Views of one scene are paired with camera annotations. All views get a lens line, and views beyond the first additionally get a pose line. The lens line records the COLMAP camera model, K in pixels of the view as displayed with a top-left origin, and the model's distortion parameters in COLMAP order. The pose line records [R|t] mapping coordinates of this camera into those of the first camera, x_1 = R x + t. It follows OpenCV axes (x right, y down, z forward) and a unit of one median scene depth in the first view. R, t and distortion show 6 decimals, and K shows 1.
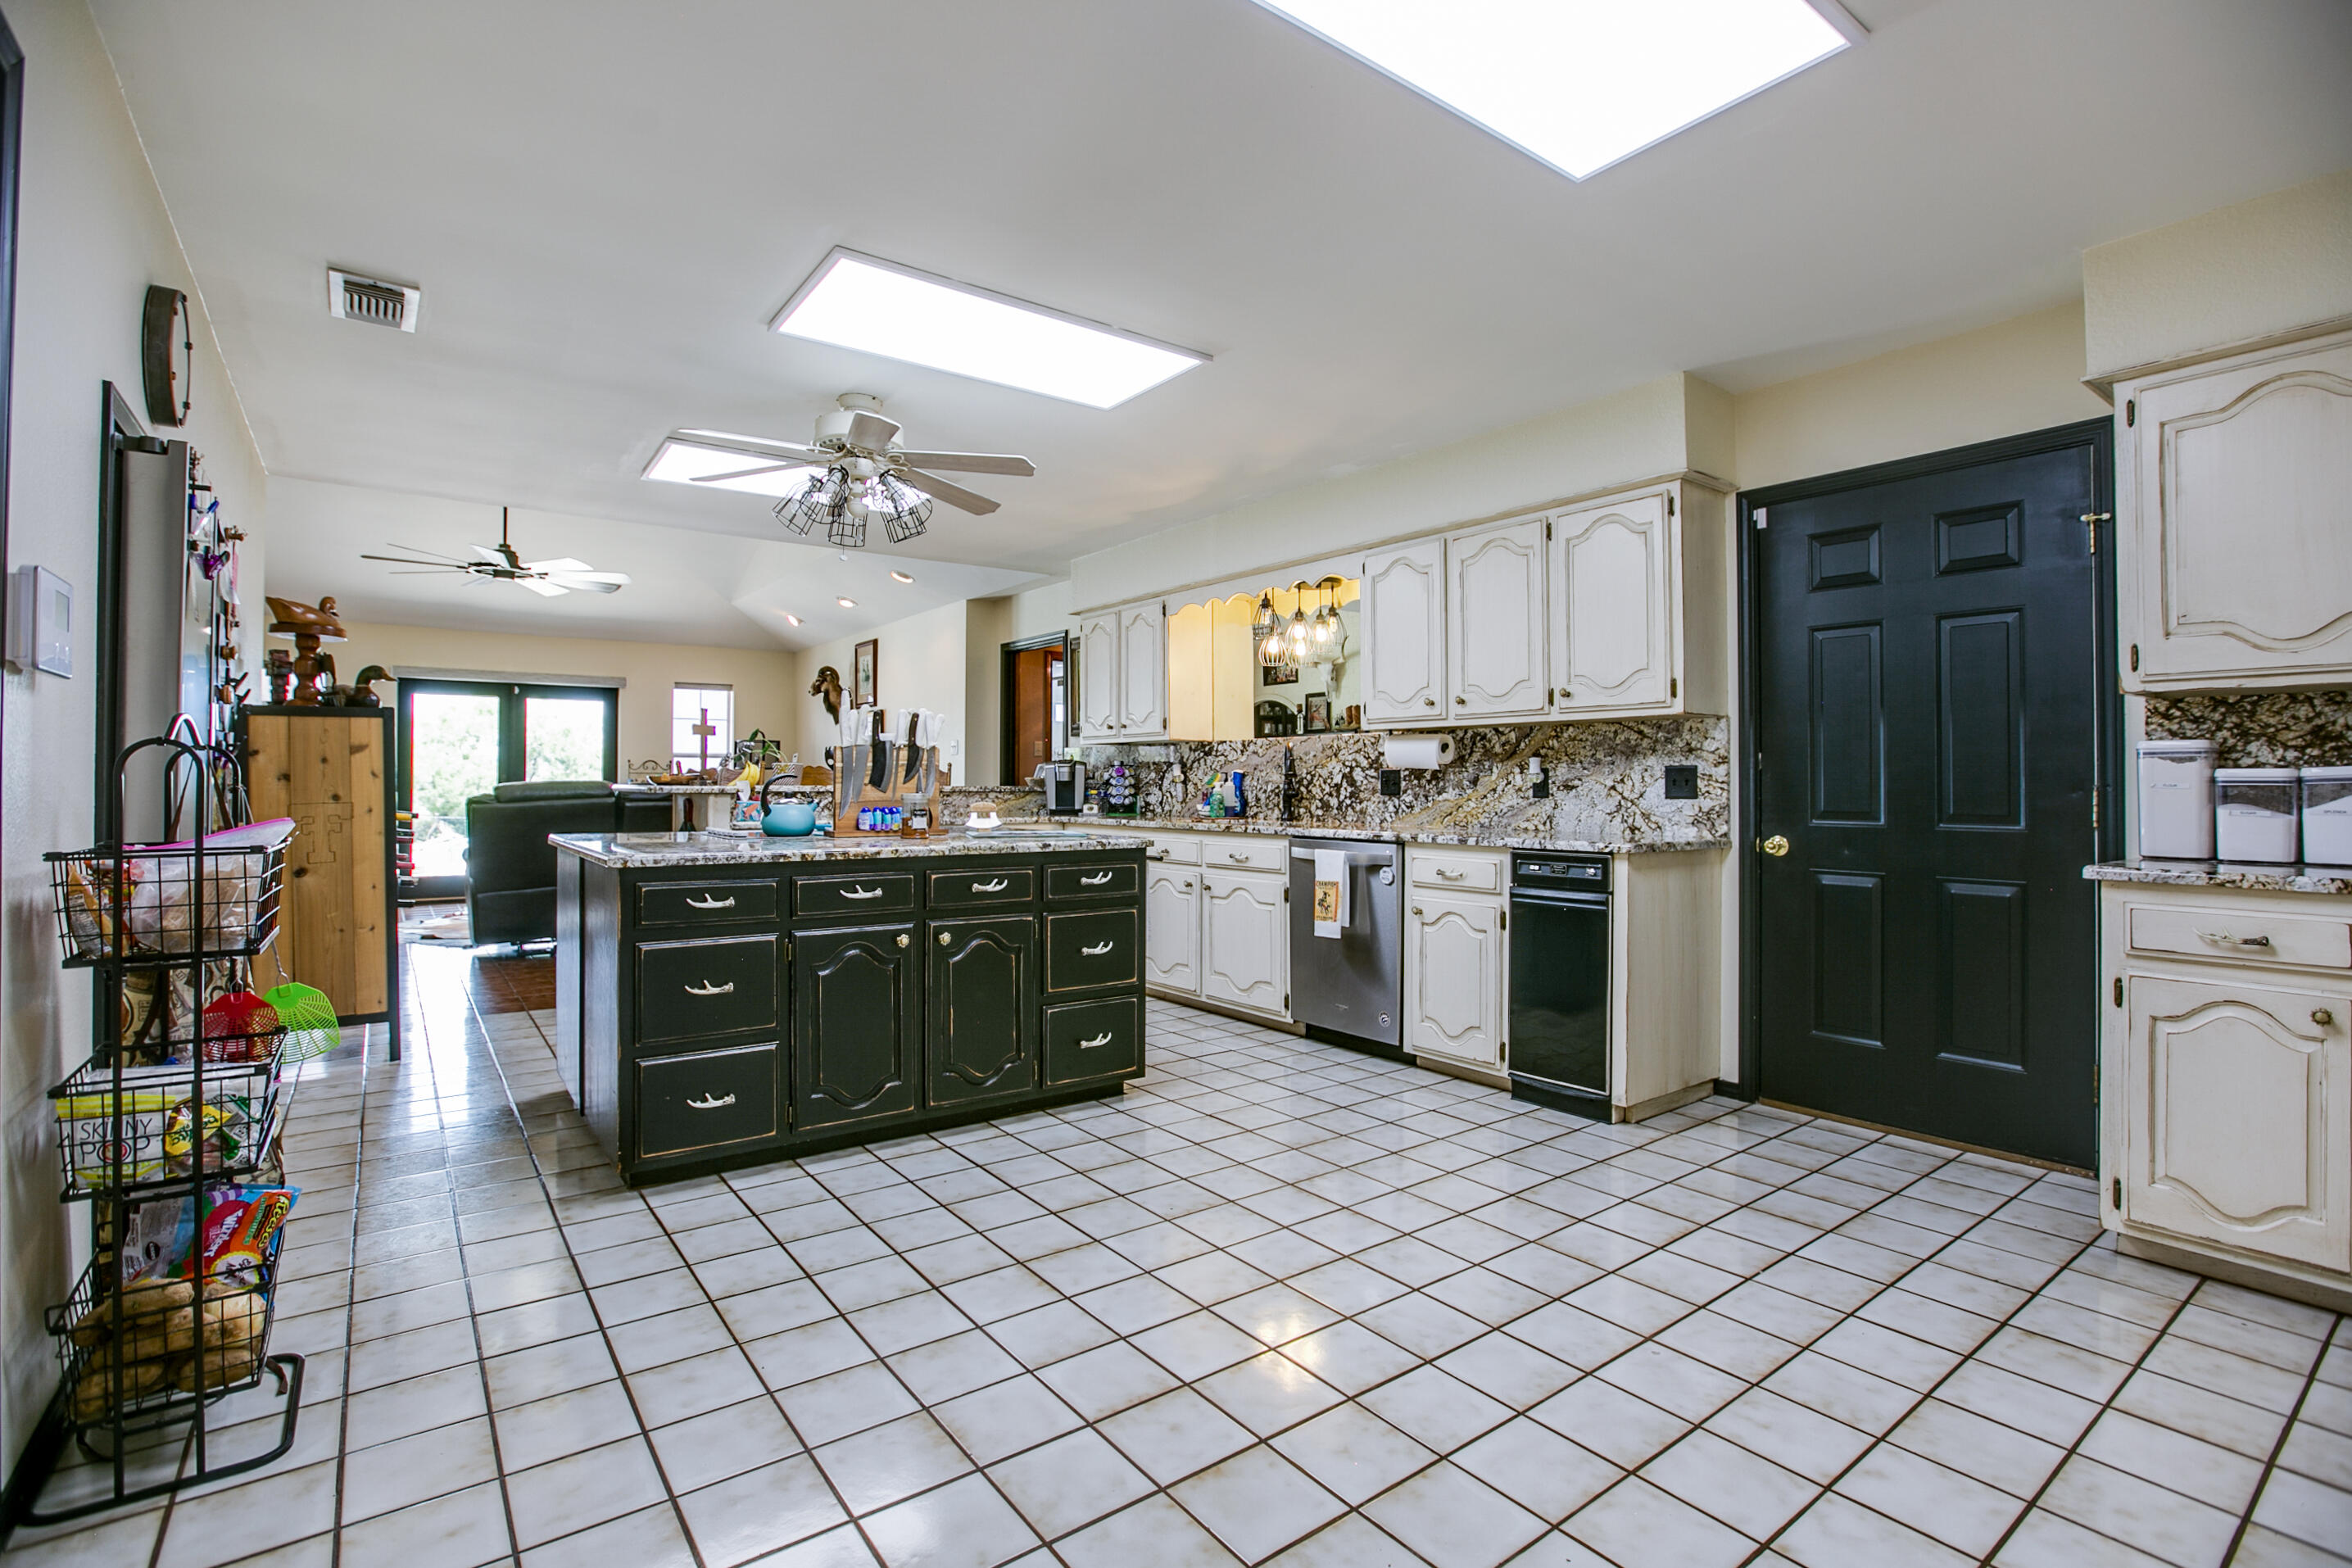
lens RADIAL K [[1100.6, 0, 1161.7], [0, 1100.6, 771.5], [0, 0, 1]] dist [-0.025328, 0.000656]
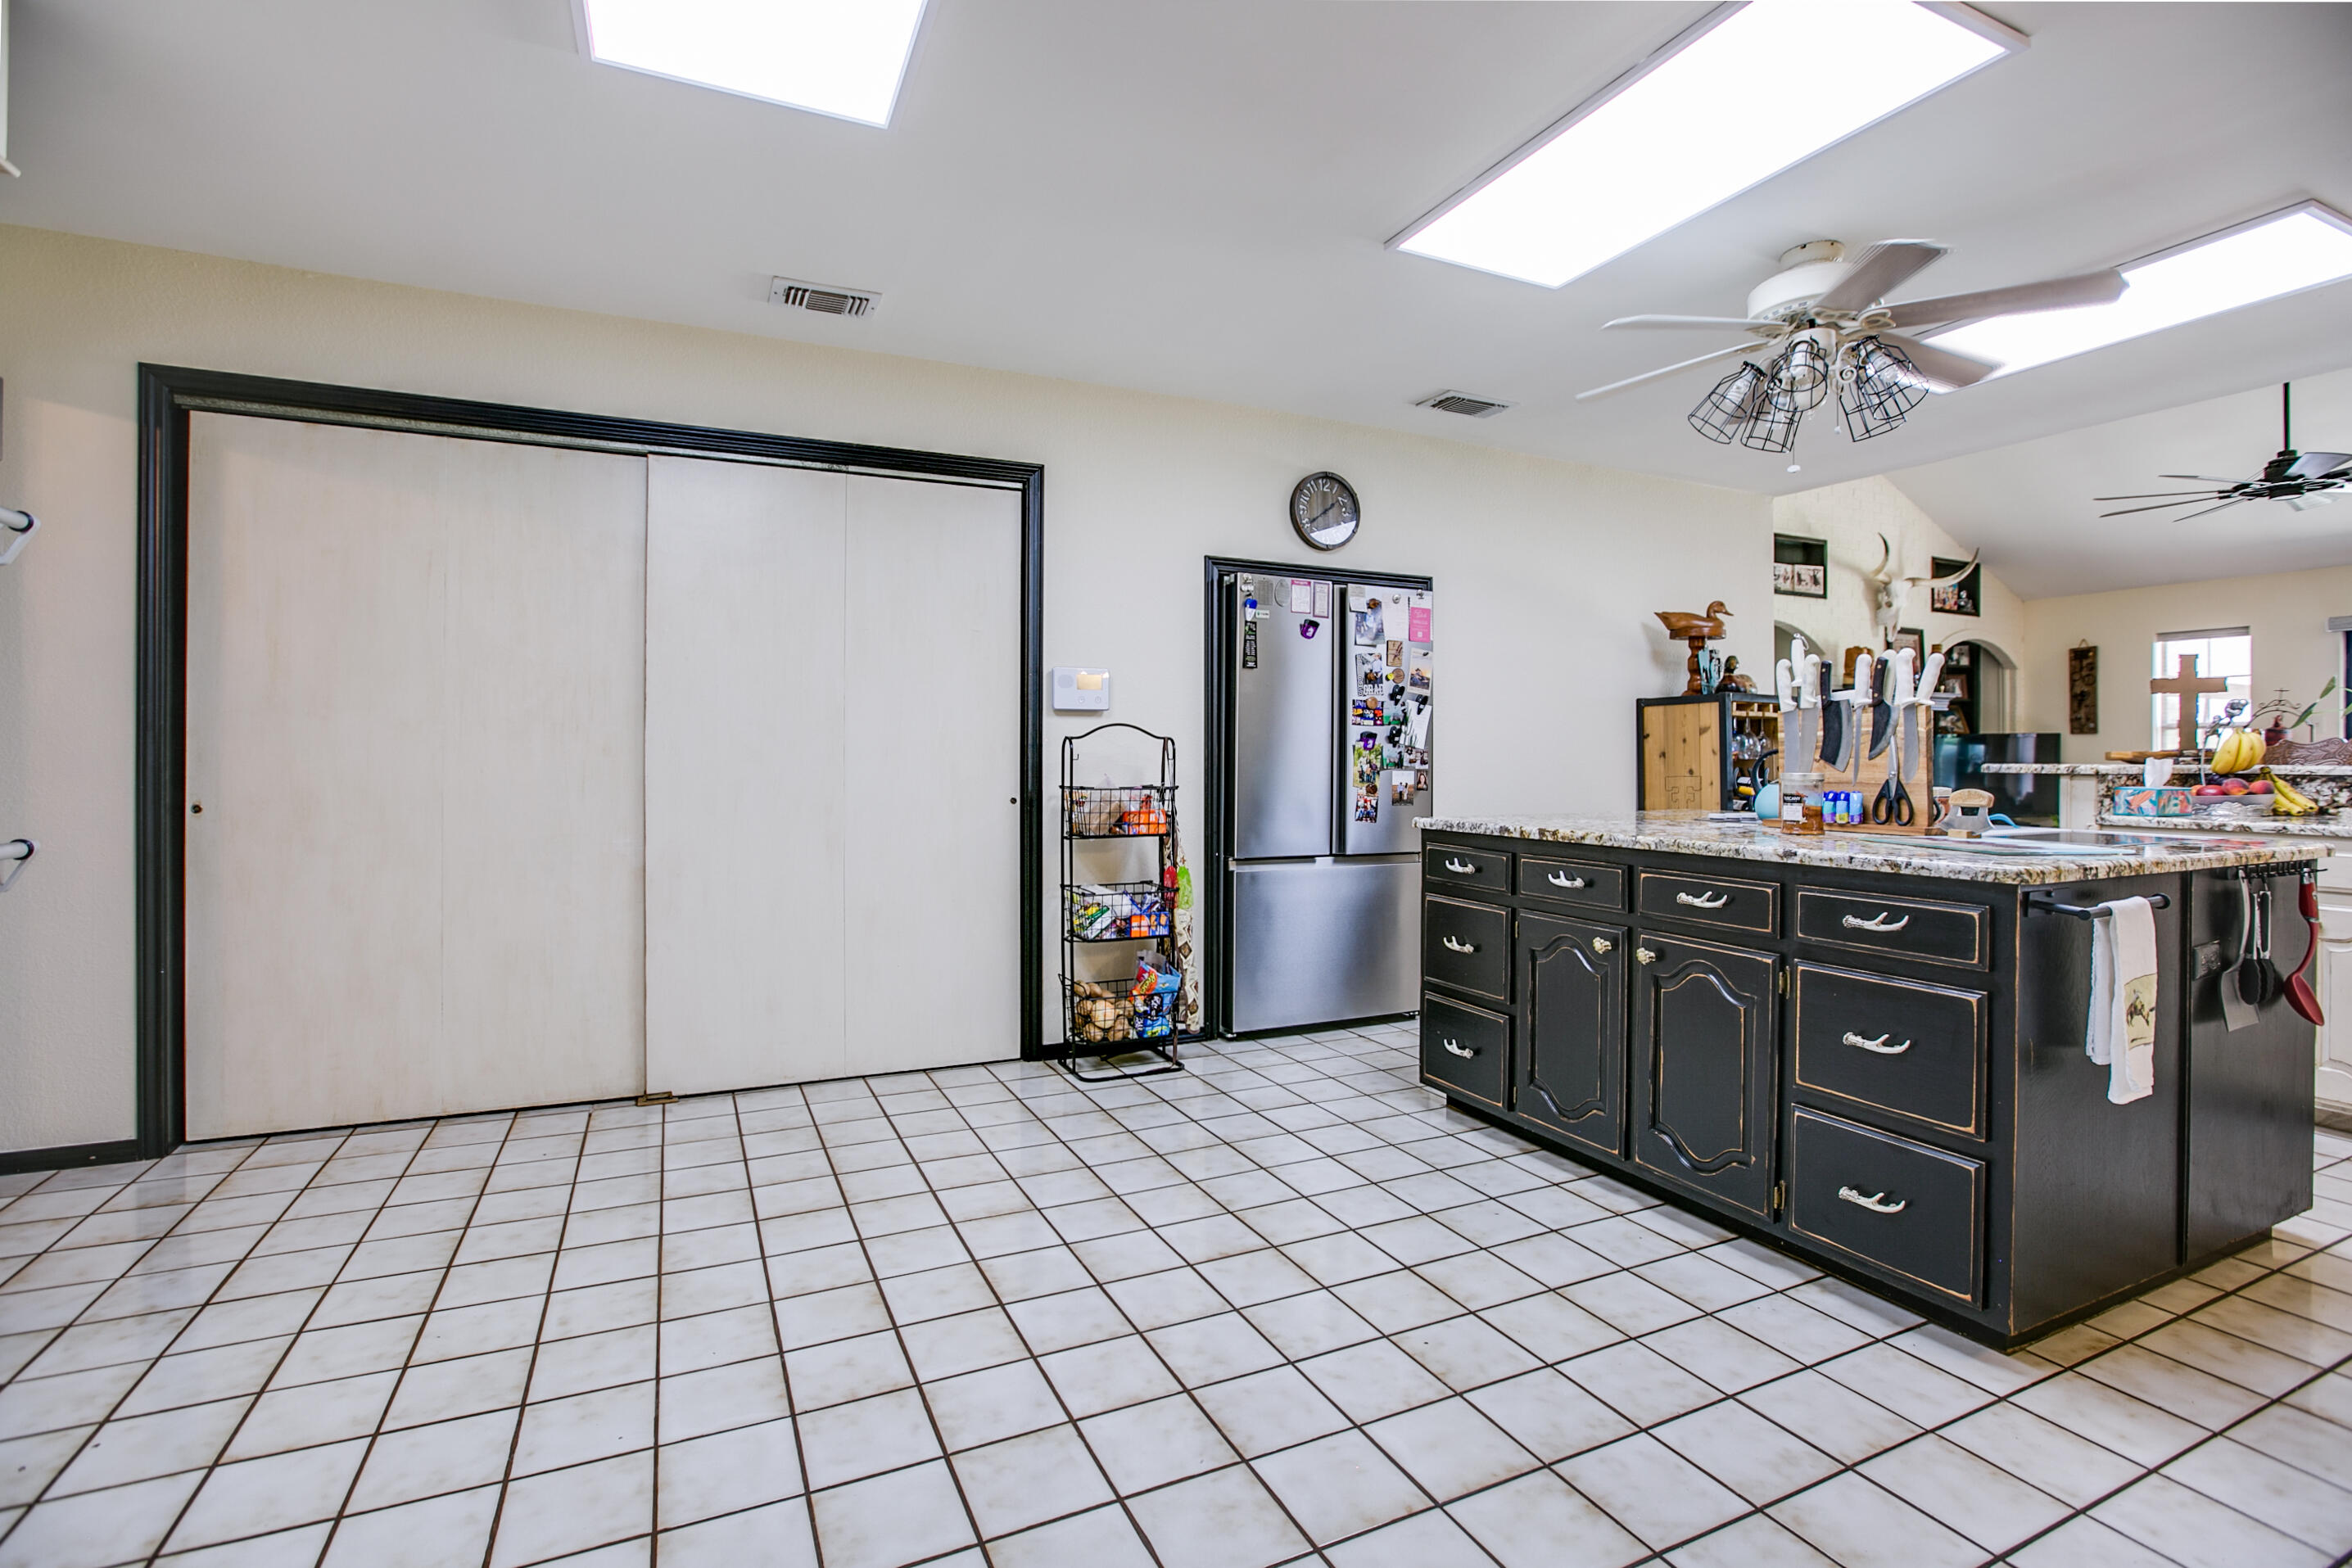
lens RADIAL K [[1100.5, 0, 1183.6], [0, 1100.5, 745.0], [0, 0, 1]] dist [-0.025328, 0.000656]
pose [[-0.200500, -0.014683, -0.979584, 0.585082], [0.007273, 0.999838, -0.016475, 0.011339], [0.979667, -0.010428, -0.200361, 0.769606]]
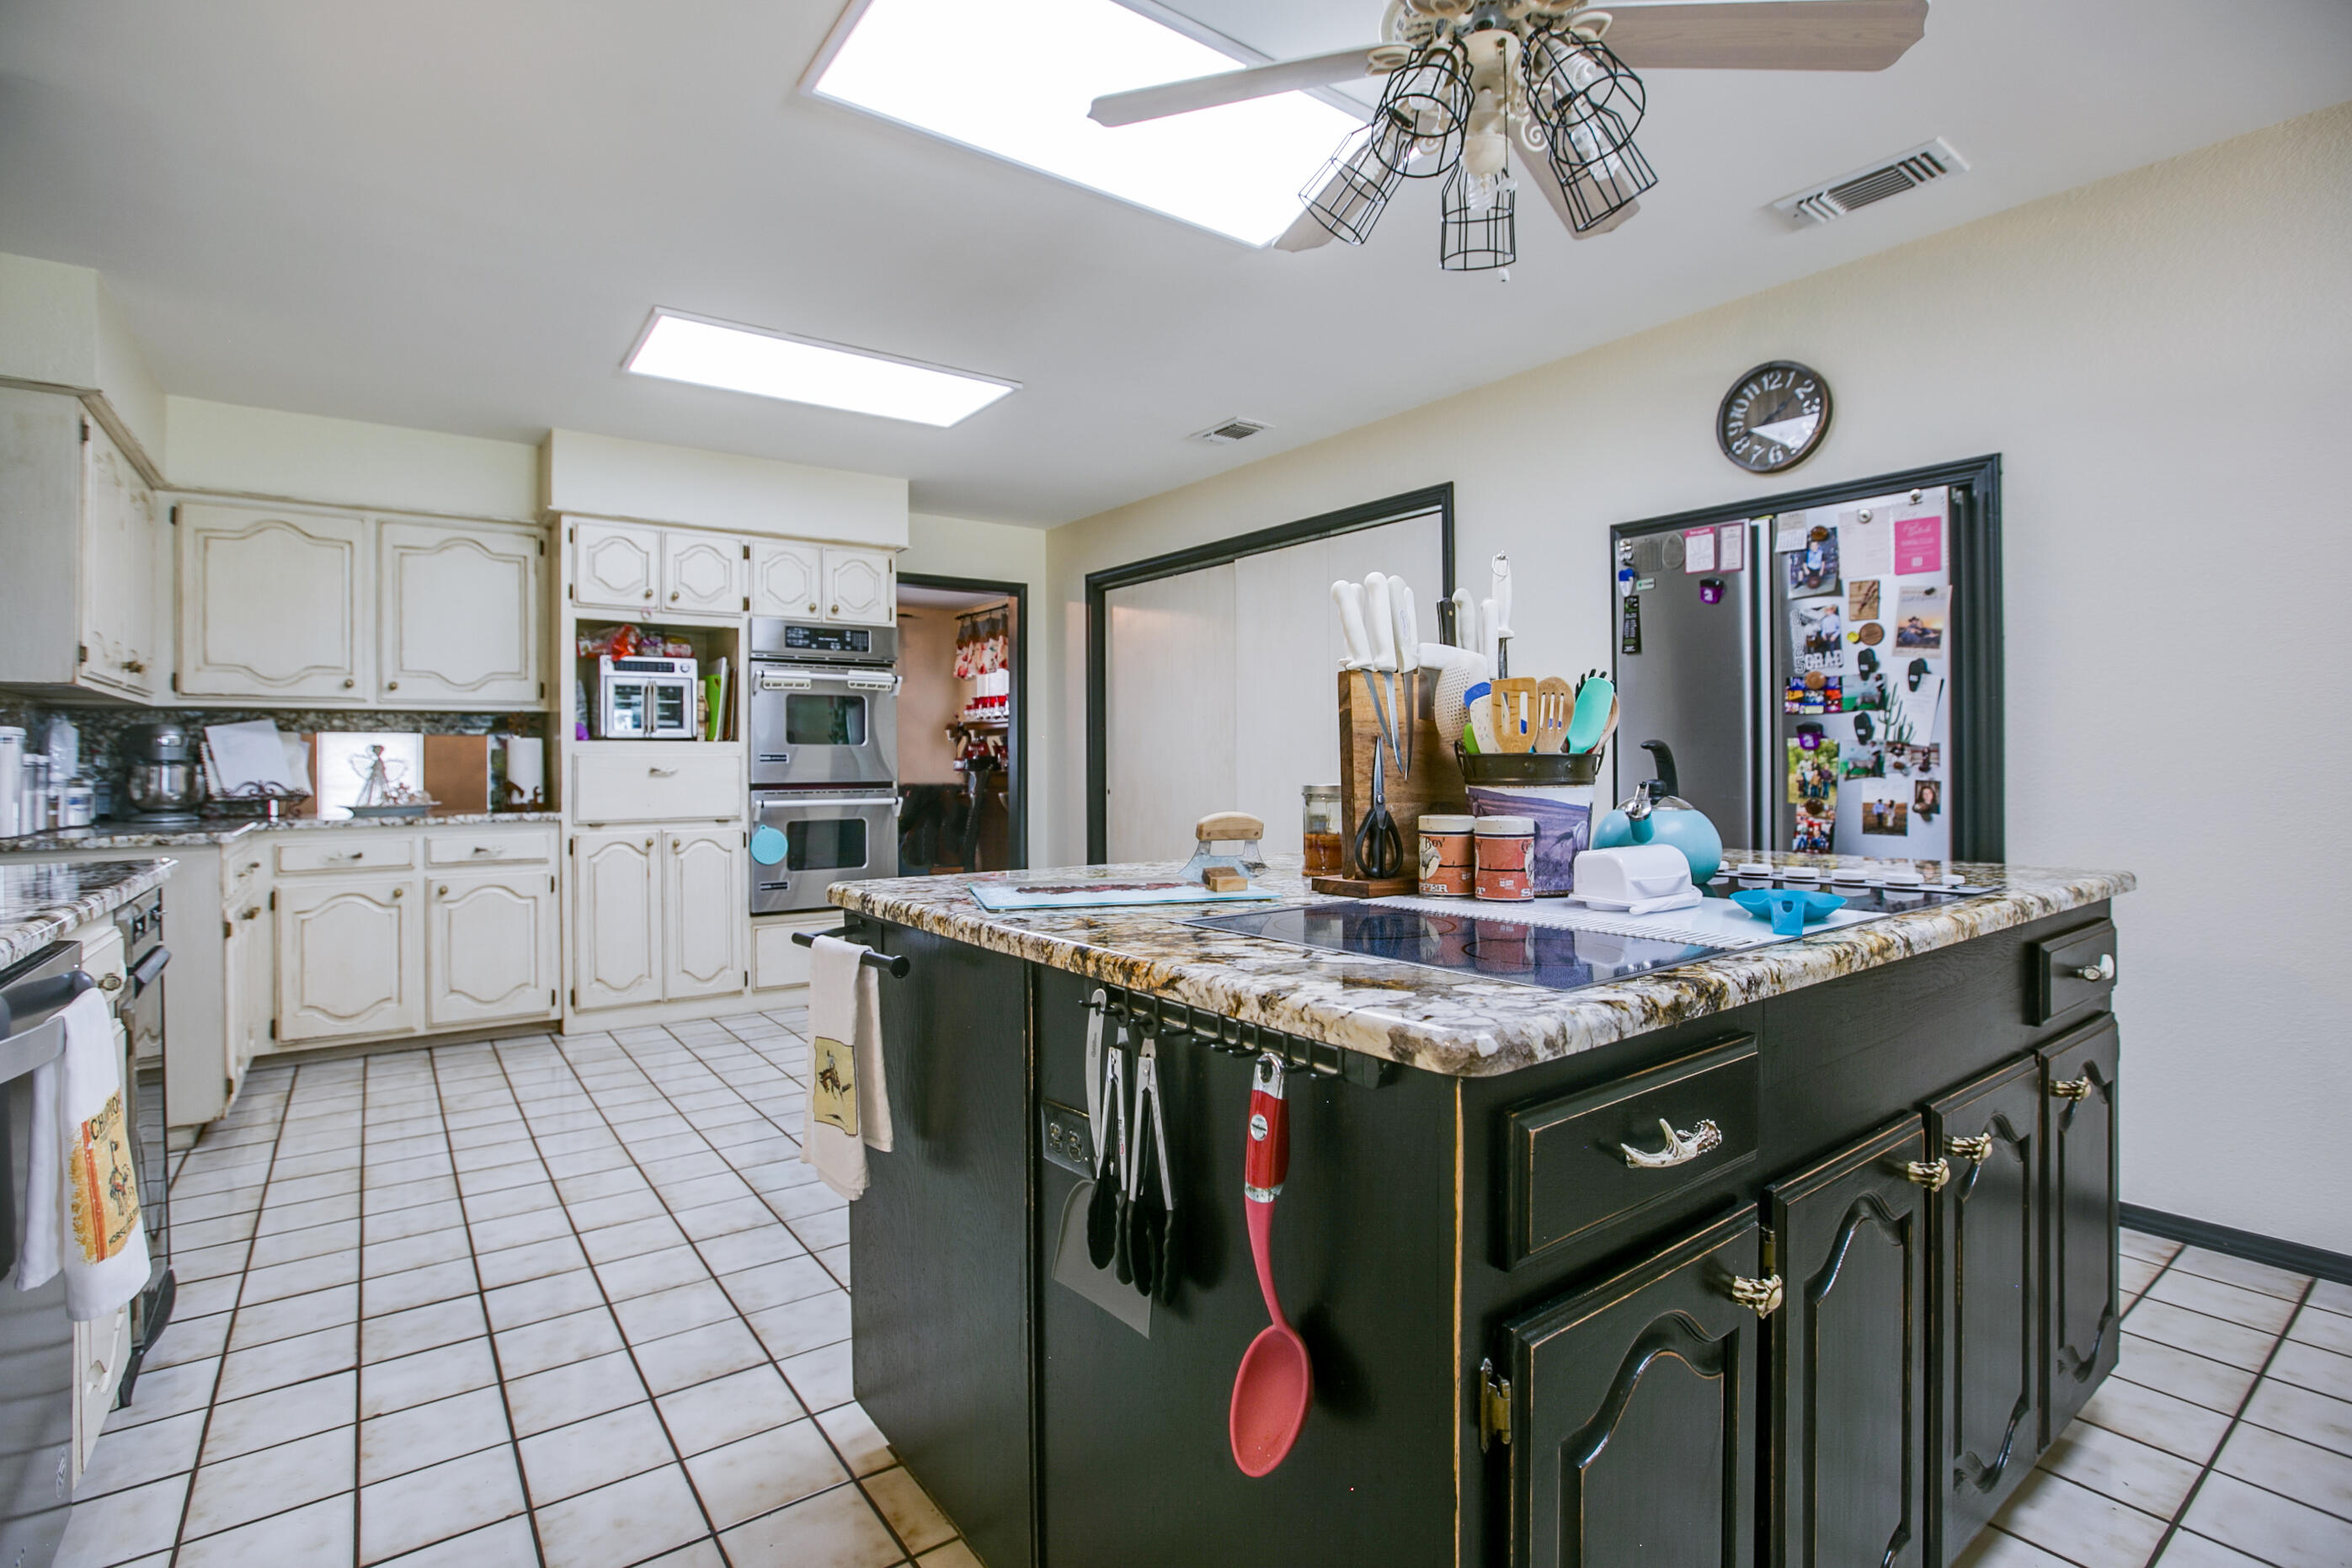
lens RADIAL K [[1100.6, 0, 1175.7], [0, 1100.6, 790.4], [0, 0, 1]] dist [-0.025328, 0.000656]
pose [[-0.999986, 0.002808, -0.004494, -0.161547], [0.002743, 0.999892, 0.014414, 0.016181], [0.004534, 0.014402, -0.999886, 1.552697]]
